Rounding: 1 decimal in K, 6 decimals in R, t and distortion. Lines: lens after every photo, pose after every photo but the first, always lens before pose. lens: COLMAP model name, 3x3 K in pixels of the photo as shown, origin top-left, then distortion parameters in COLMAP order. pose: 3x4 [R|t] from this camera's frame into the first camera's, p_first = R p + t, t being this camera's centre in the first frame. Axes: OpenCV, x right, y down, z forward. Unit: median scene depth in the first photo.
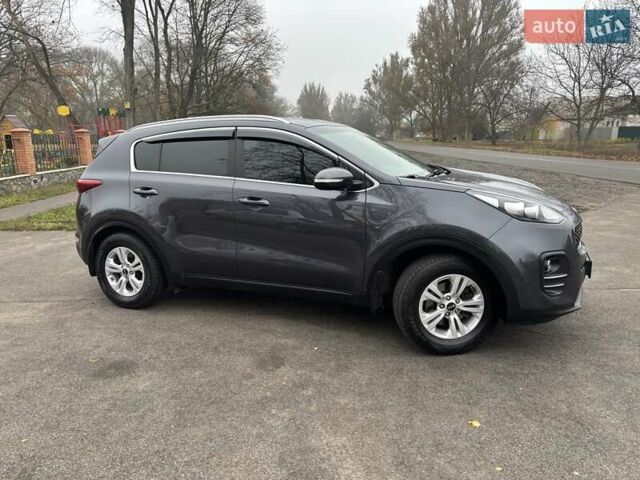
lens RADIAL K [[481.2, 0, 320.0], [0, 481.2, 240.0], [0, 0, 1]] dist [0.030543, -0.006006]
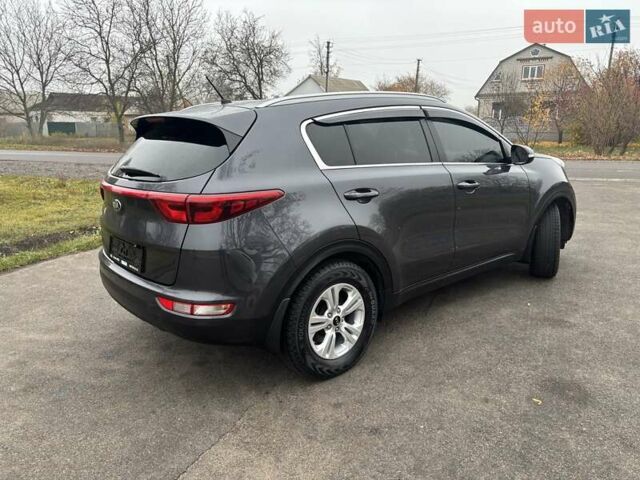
lens RADIAL K [[482.0, 0, 318.4], [0, 482.0, 235.1], [0, 0, 1]] dist [0.027502, -0.000690]
pose [[0.455293, -0.193078, 0.869154, -0.996732], [0.195016, 0.974124, 0.114241, -0.133487], [-0.868722, 0.117486, 0.481165, 0.719294]]
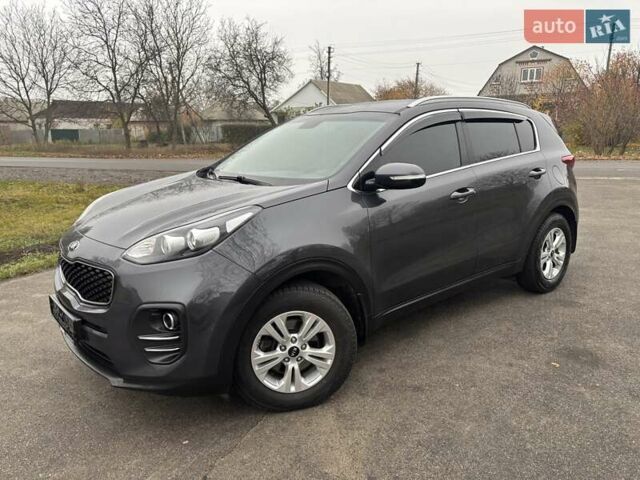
lens RADIAL K [[482.0, 0, 318.4], [0, 482.0, 235.1], [0, 0, 1]] dist [0.027502, -0.000690]
pose [[0.453607, -0.191201, 0.870450, -1.114300], [0.206415, 0.972696, 0.106094, -0.134253], [-0.866968, 0.131549, 0.480688, 0.733585]]
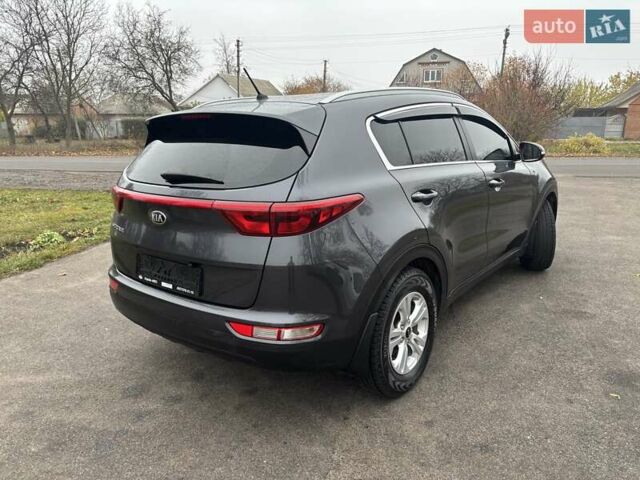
lens RADIAL K [[481.2, 0, 320.0], [0, 481.2, 240.0], [0, 0, 1]] dist [0.030543, -0.006006]
pose [[0.274037, -0.218306, 0.936614, -1.017121], [0.214693, 0.963205, 0.161688, -0.177620], [-0.937449, 0.156776, 0.310823, 0.930882]]
